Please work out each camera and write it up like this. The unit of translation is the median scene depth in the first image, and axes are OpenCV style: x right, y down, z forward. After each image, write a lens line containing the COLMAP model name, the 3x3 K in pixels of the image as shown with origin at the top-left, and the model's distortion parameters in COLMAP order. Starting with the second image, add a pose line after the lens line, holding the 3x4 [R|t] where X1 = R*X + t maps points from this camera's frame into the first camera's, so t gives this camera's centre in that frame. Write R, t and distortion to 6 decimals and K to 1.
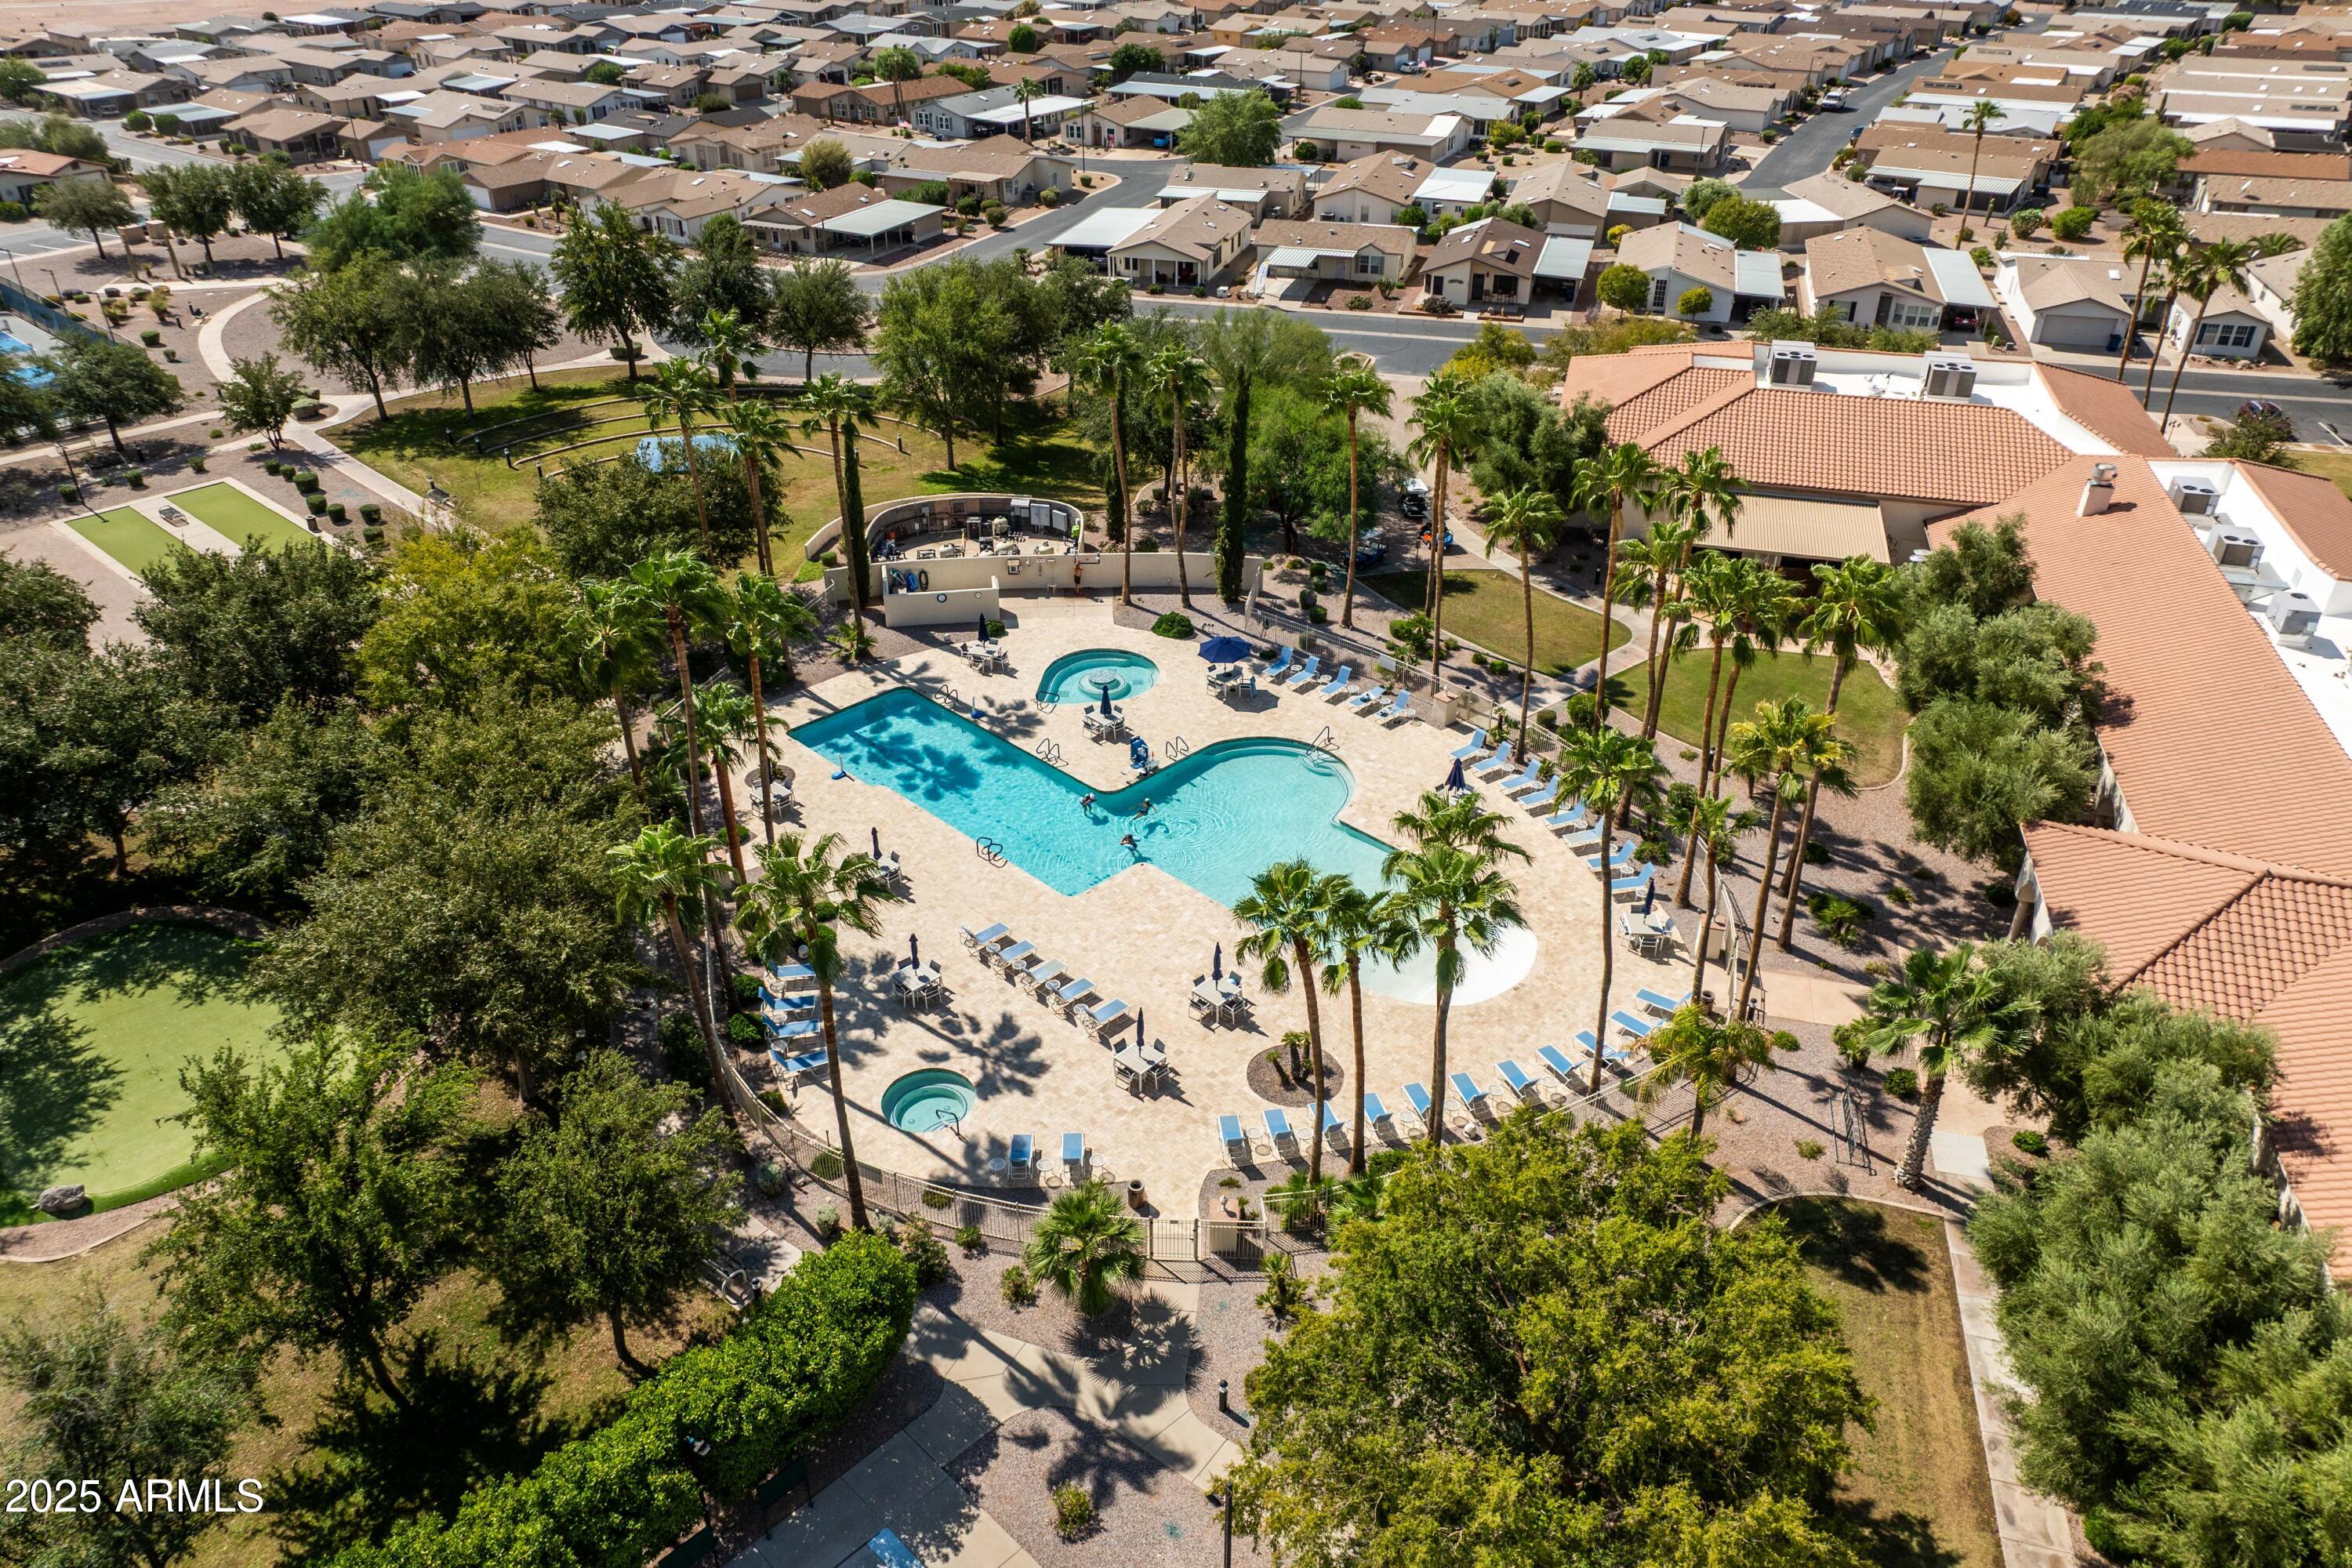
lens RADIAL K [[1615.0, 0, 1176.0], [0, 1615.0, 784.0], [0, 0, 1]] dist [-0.001279, 0.020896]
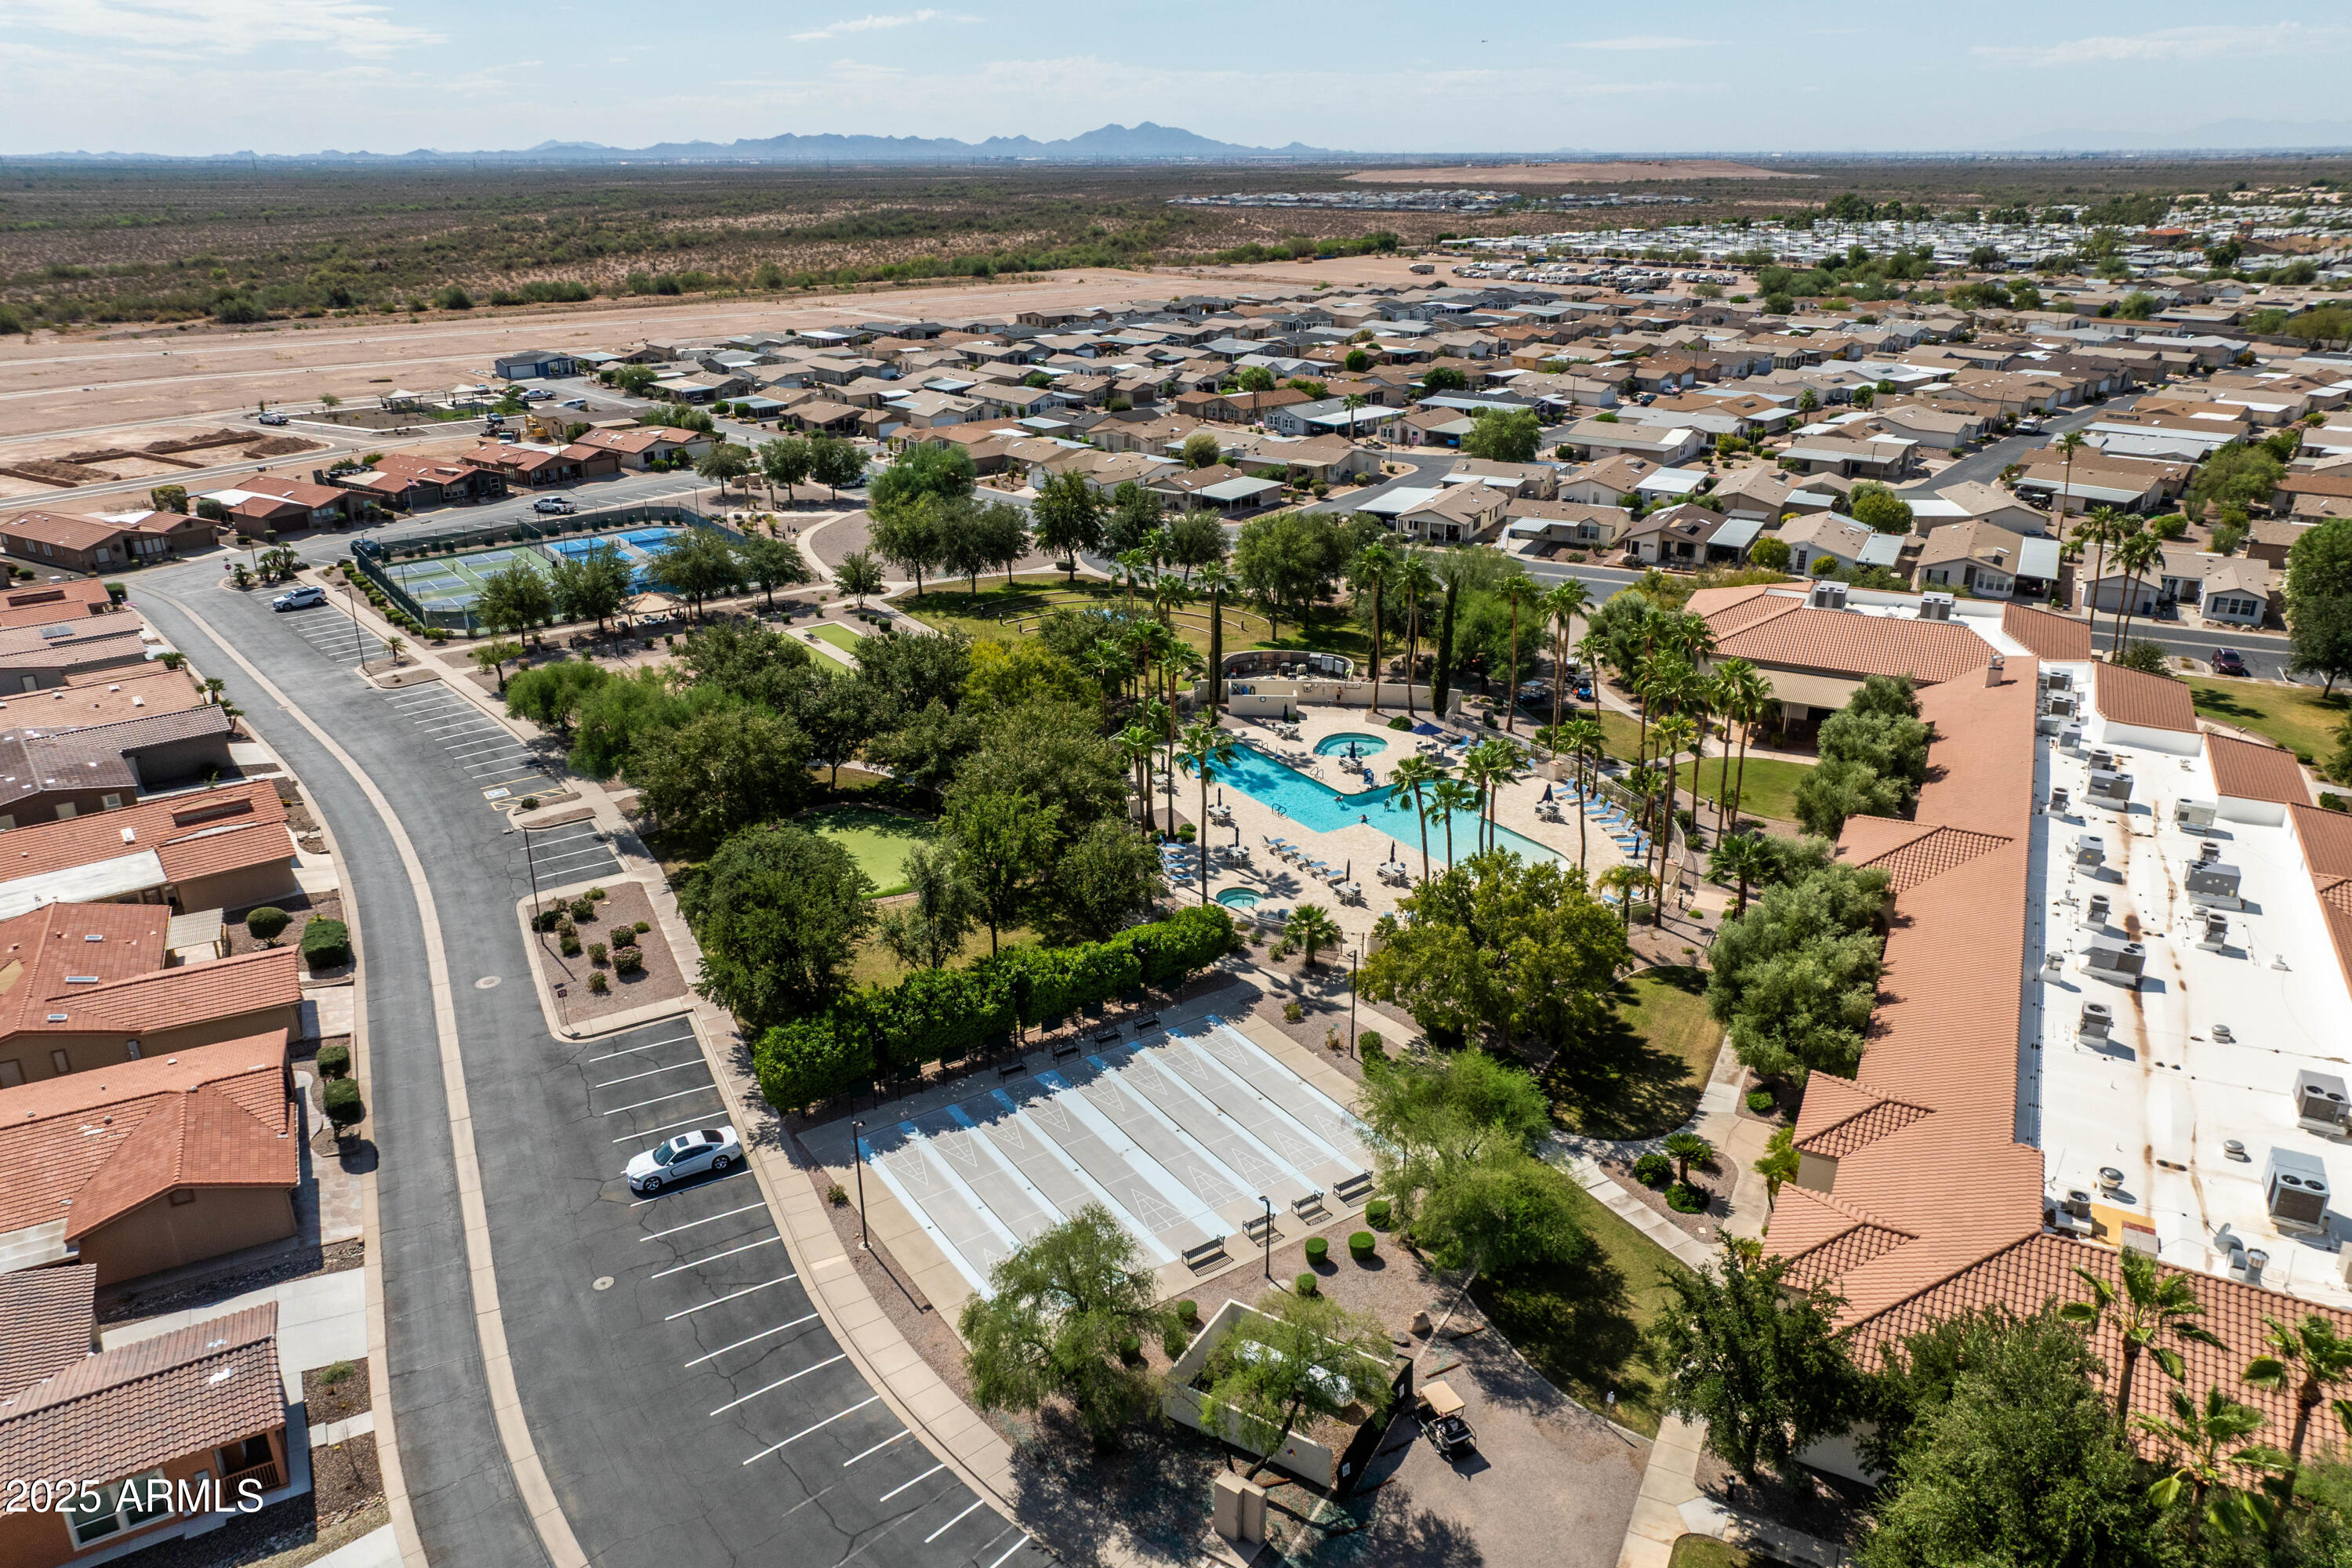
lens RADIAL K [[1625.6, 0, 1176.0], [0, 1625.6, 784.0], [0, 0, 1]] dist [0.021842, -0.006737]
pose [[0.979942, 0.070437, -0.186419, 0.044072], [-0.100459, 0.982500, -0.156847, 0.124067], [0.172109, 0.172428, 0.969870, -0.322292]]
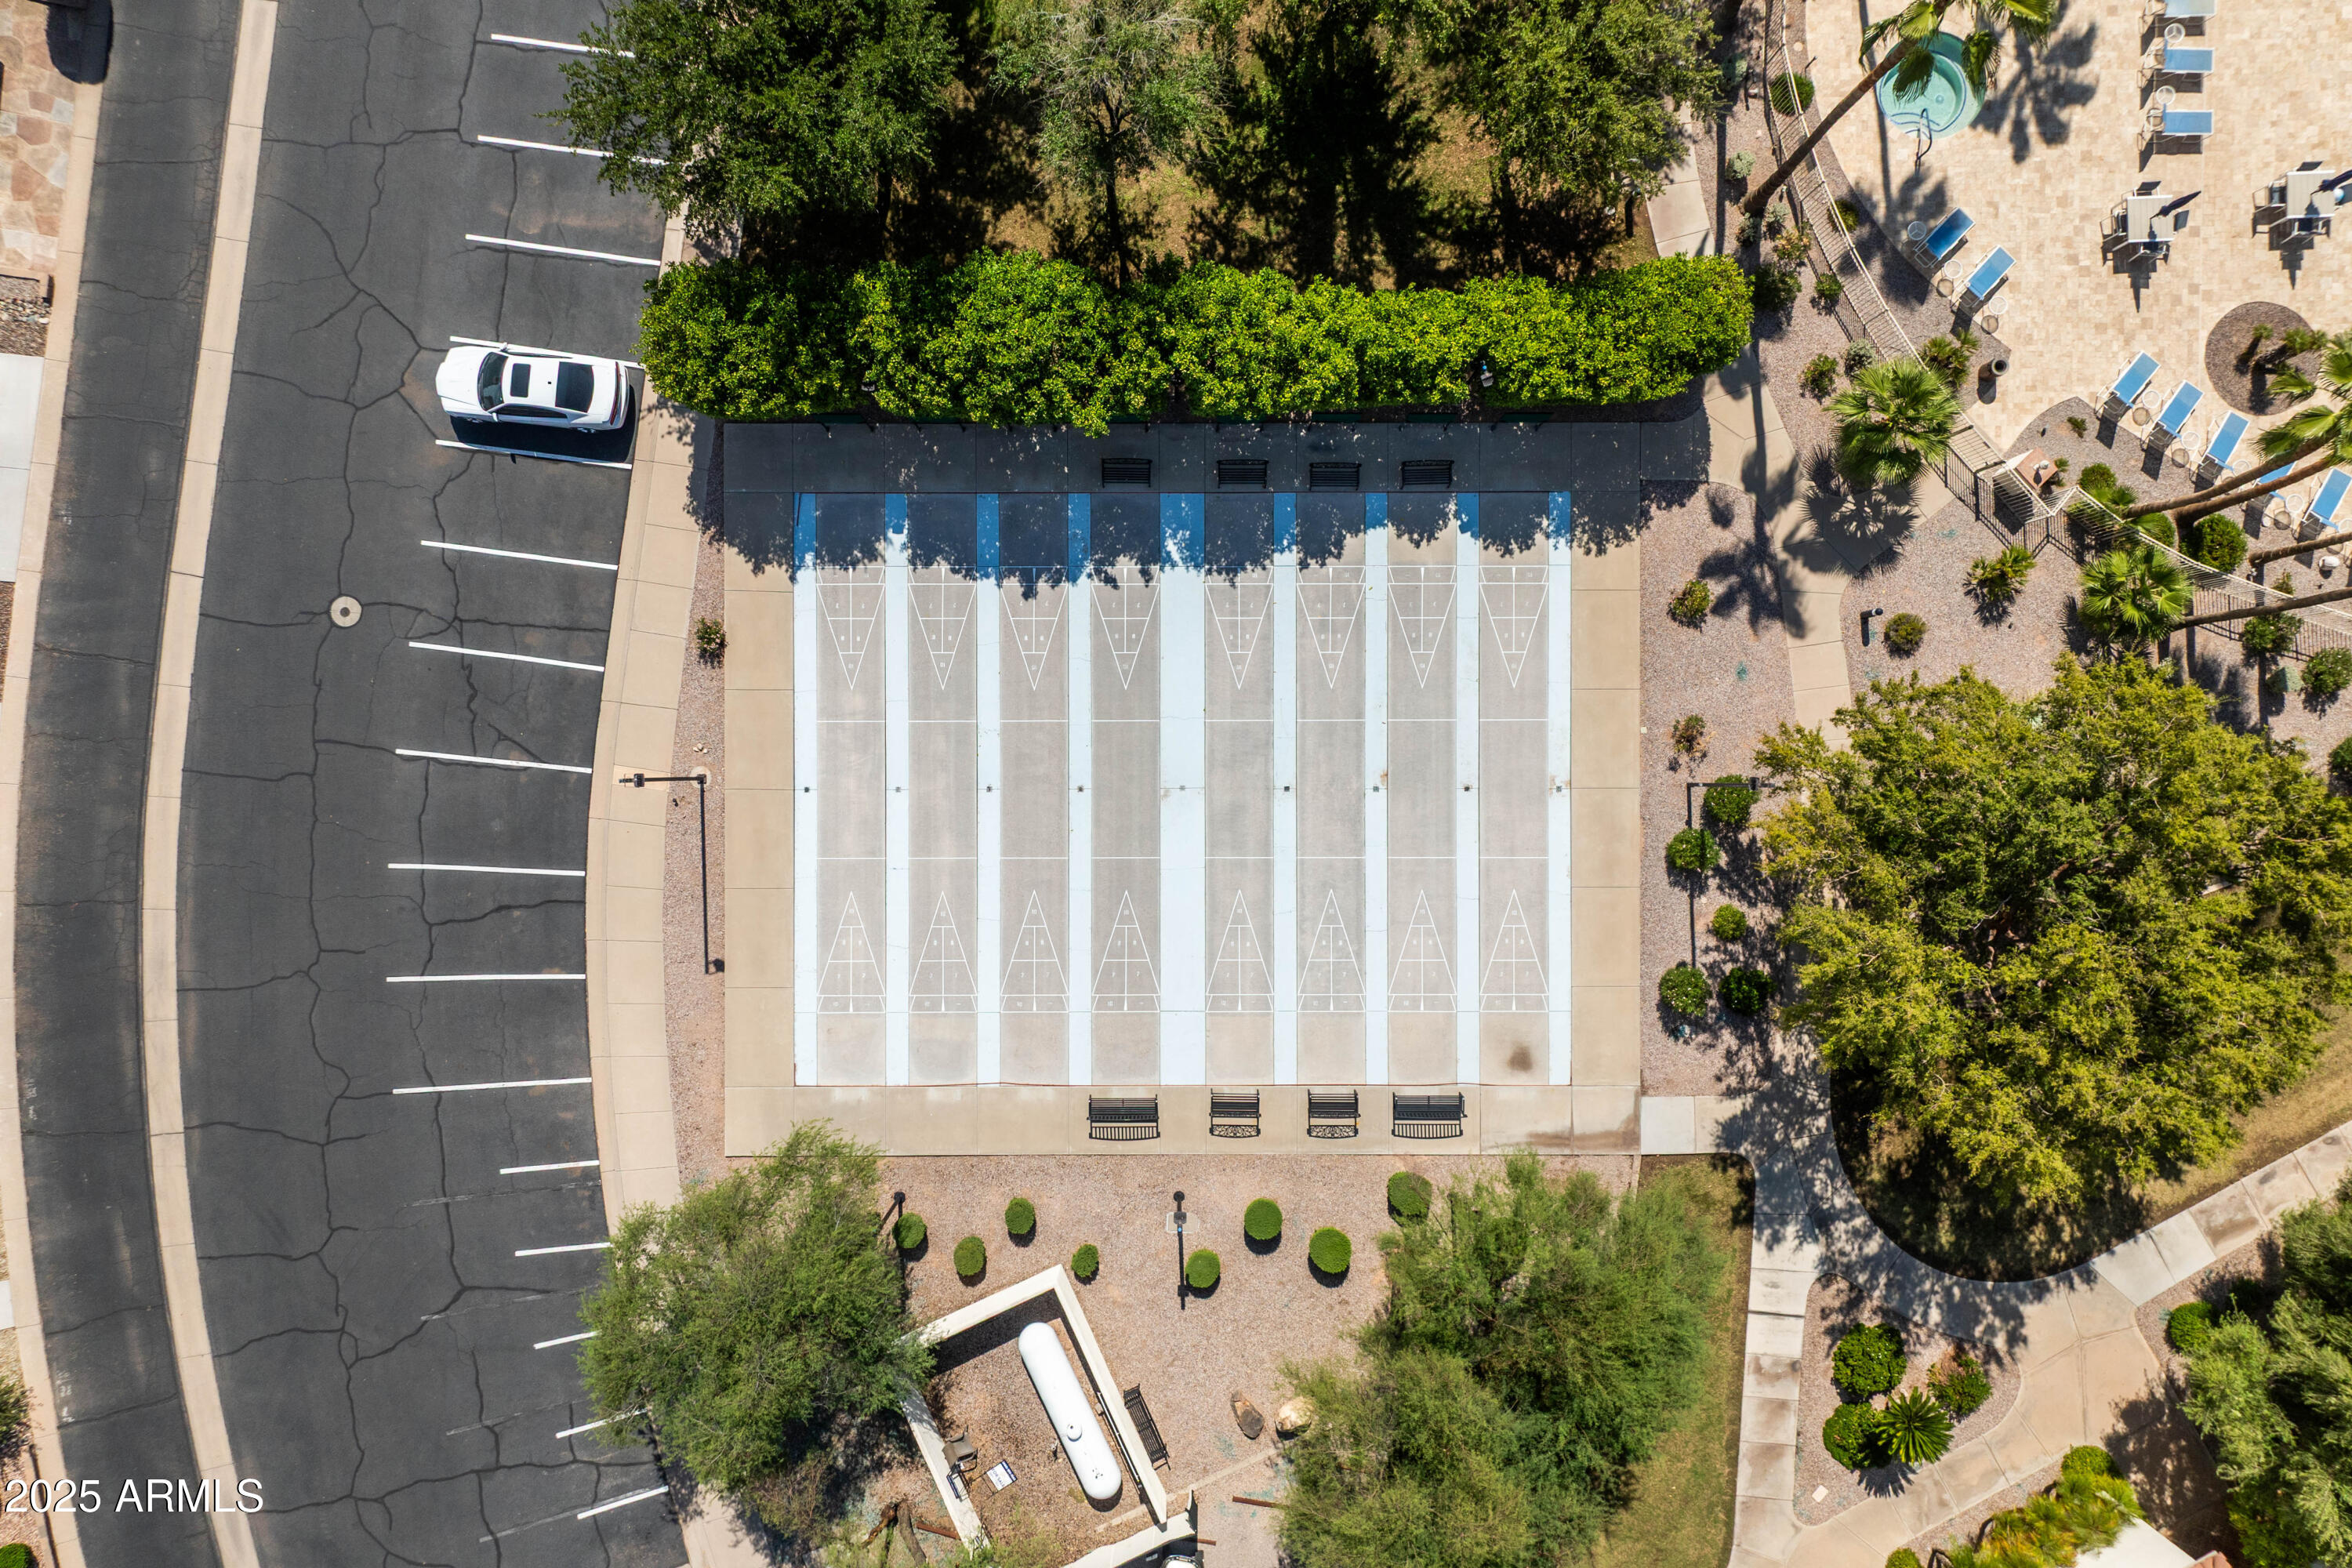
lens RADIAL K [[1615.0, 0, 1176.0], [0, 1615.0, 784.0], [0, 0, 1]] dist [-0.001279, 0.020896]
pose [[0.706536, 0.707622, 0.008880, -0.058568], [-0.369030, 0.357698, 0.857828, -0.085277], [0.603841, -0.609363, 0.513860, 0.026973]]
